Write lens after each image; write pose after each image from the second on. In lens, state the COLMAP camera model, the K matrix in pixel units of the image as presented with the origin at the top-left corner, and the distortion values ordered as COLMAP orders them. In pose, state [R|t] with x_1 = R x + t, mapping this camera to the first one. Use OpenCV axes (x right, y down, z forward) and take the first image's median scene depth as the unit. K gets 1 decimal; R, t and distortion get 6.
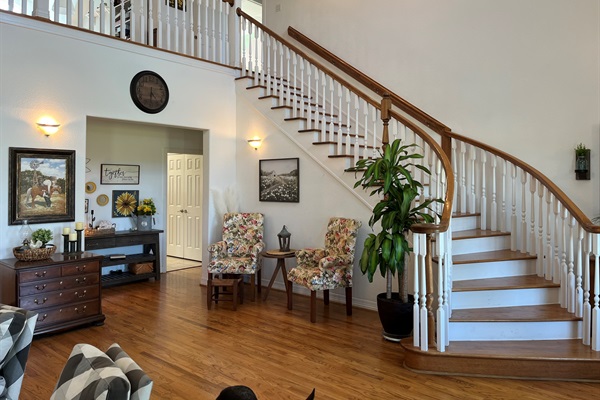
lens RADIAL K [[430.8, 0, 300.0], [0, 430.8, 200.0], [0, 0, 1]] dist [-0.004369, -0.001967]
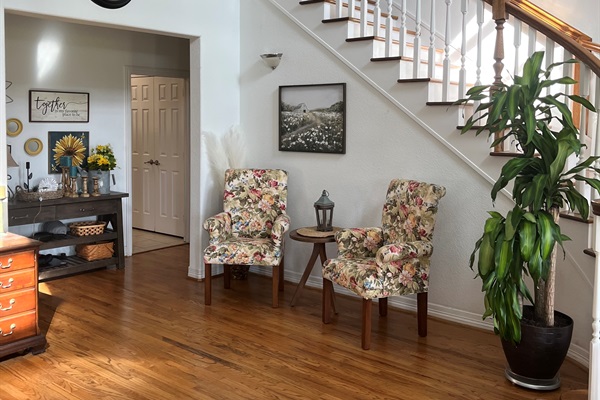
lens RADIAL K [[561.2, 0, 299.6], [0, 561.2, 181.4], [0, 0, 1]] dist [0.004026, -0.006043]
pose [[0.999698, 0.006366, 0.023724, -0.086563], [-0.008032, 0.997458, 0.070802, -0.011540], [-0.023213, -0.070971, 0.997208, 0.161877]]
